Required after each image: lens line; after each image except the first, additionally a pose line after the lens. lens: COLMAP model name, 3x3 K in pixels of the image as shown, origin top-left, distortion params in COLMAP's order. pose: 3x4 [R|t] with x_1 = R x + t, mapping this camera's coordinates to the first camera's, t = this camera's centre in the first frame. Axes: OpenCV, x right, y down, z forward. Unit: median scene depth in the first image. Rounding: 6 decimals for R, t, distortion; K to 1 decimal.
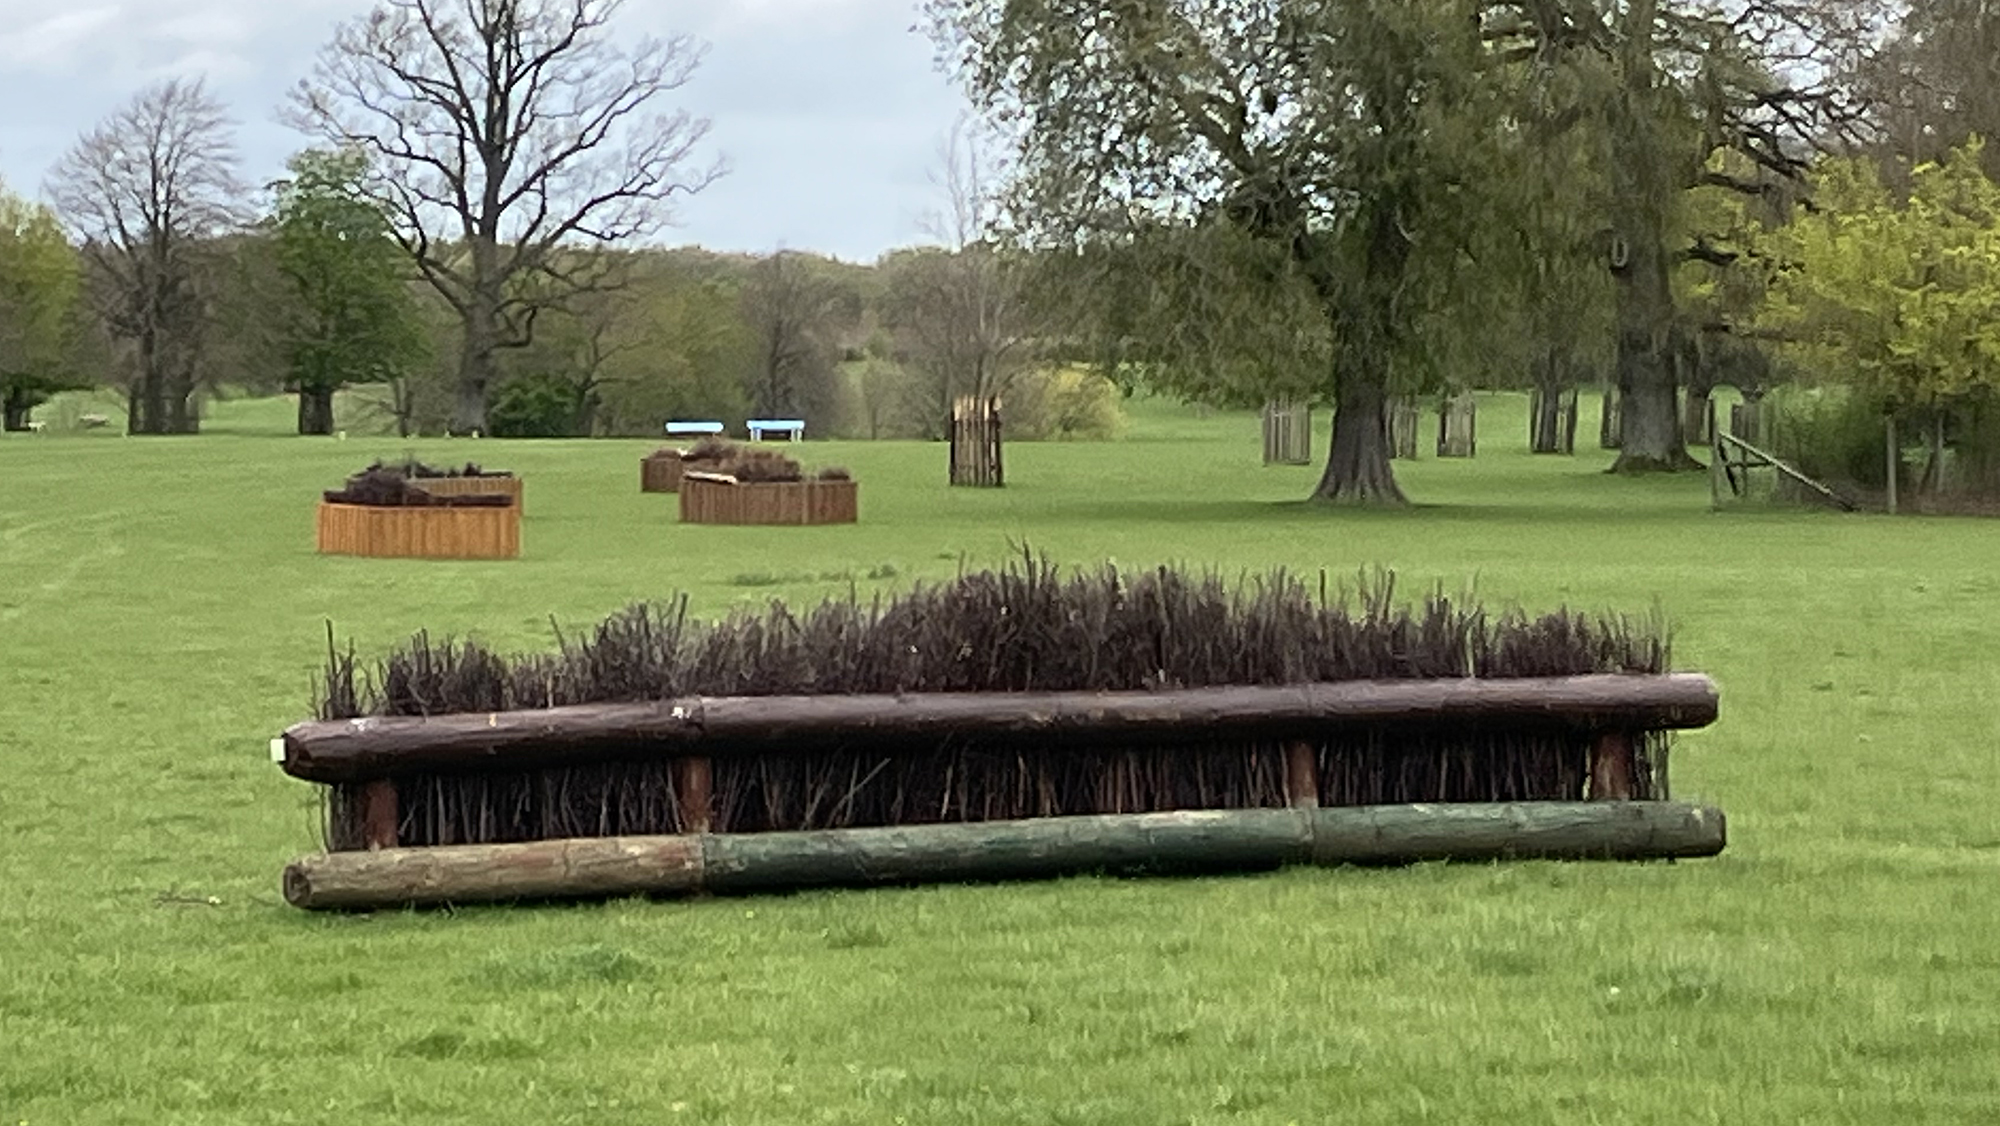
lens RADIAL K [[5972.0, 0, 1000.1], [0, 5972.0, 564.6], [0, 0, 1]] dist [-0.070691, 0.000000]
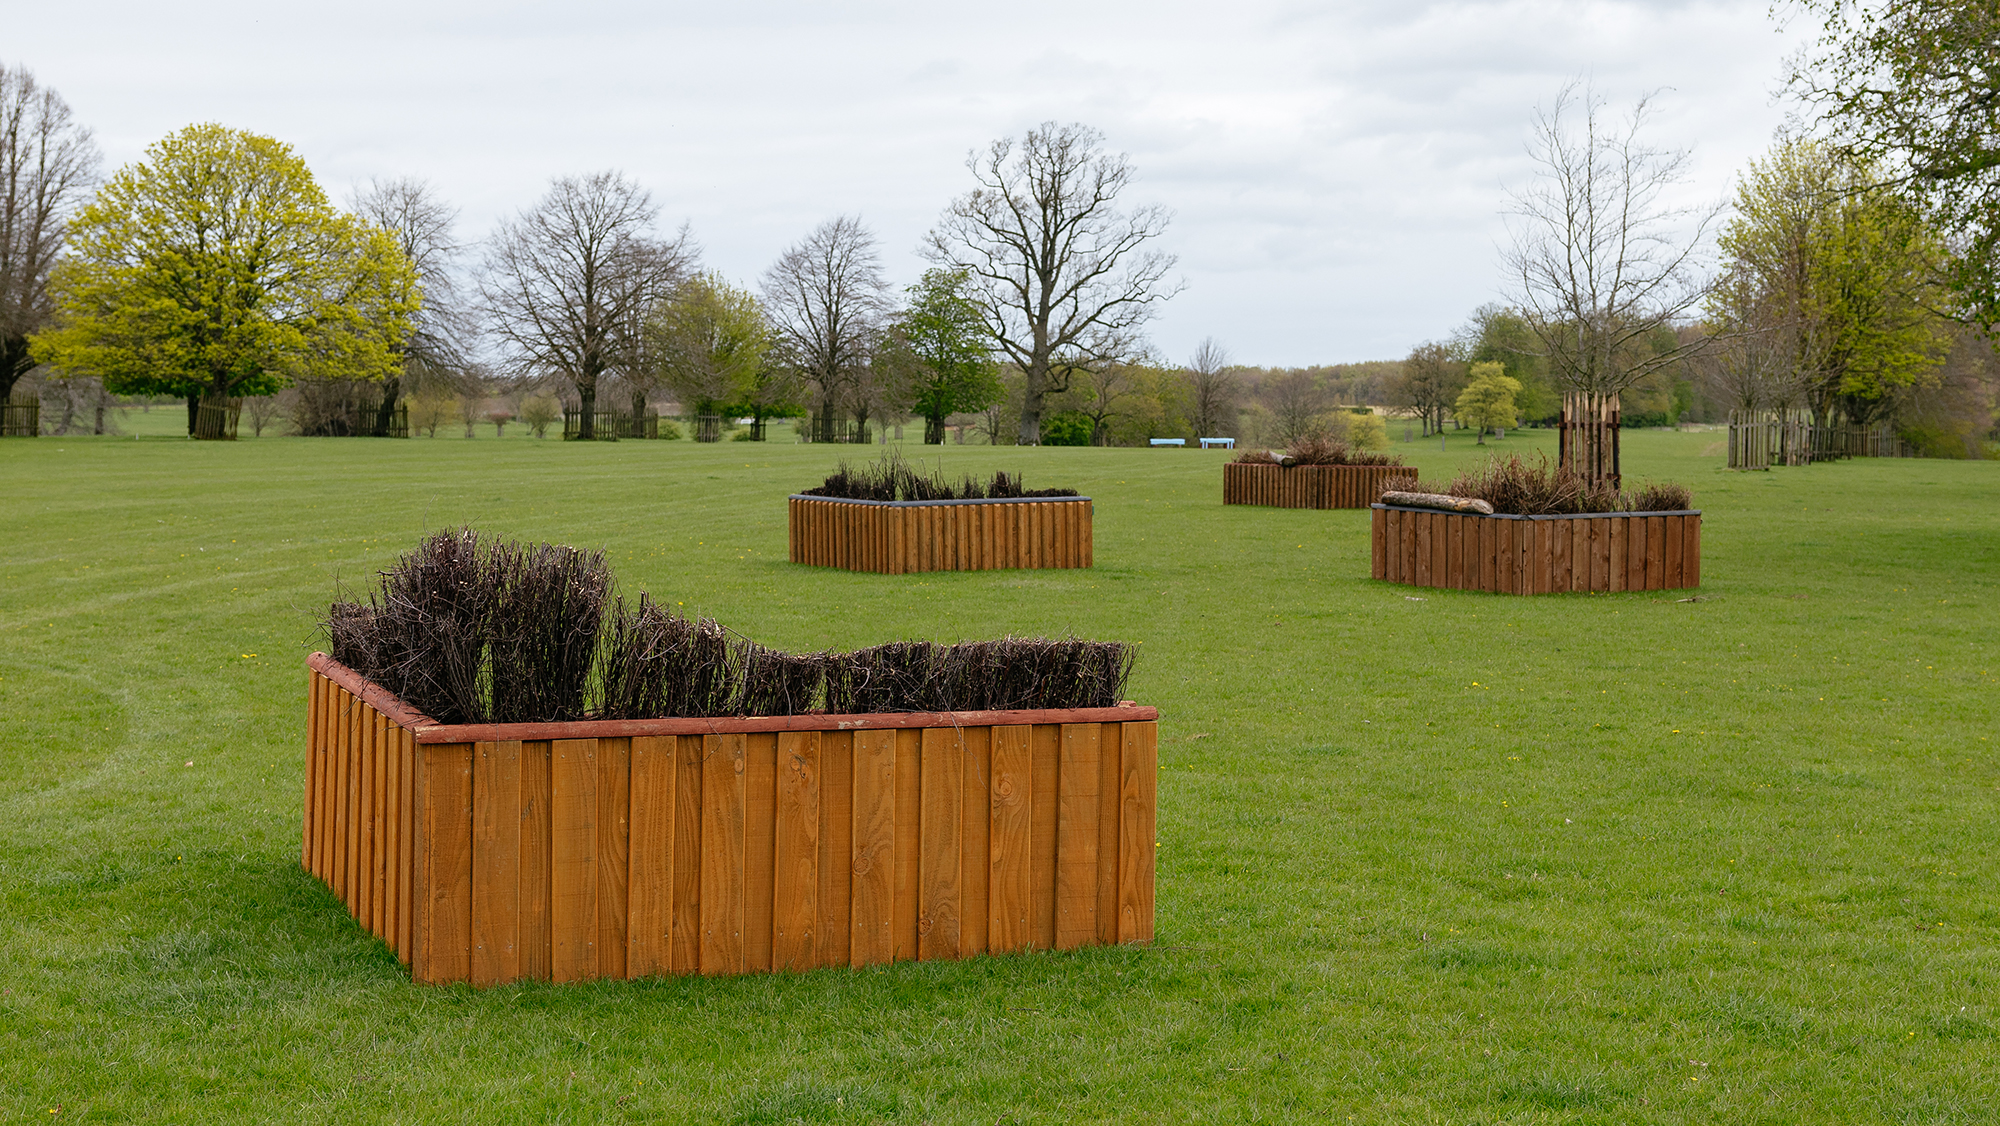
lens RADIAL K [[2304.7, 0, 998.5], [0, 2304.7, 558.4], [0, 0, 1]] dist [-0.006040, 0.000000]
pose [[0.994417, 0.010169, -0.105028, -0.030022], [-0.007543, 0.999649, 0.025377, -0.006473], [0.105250, -0.024443, 0.994145, 0.360295]]
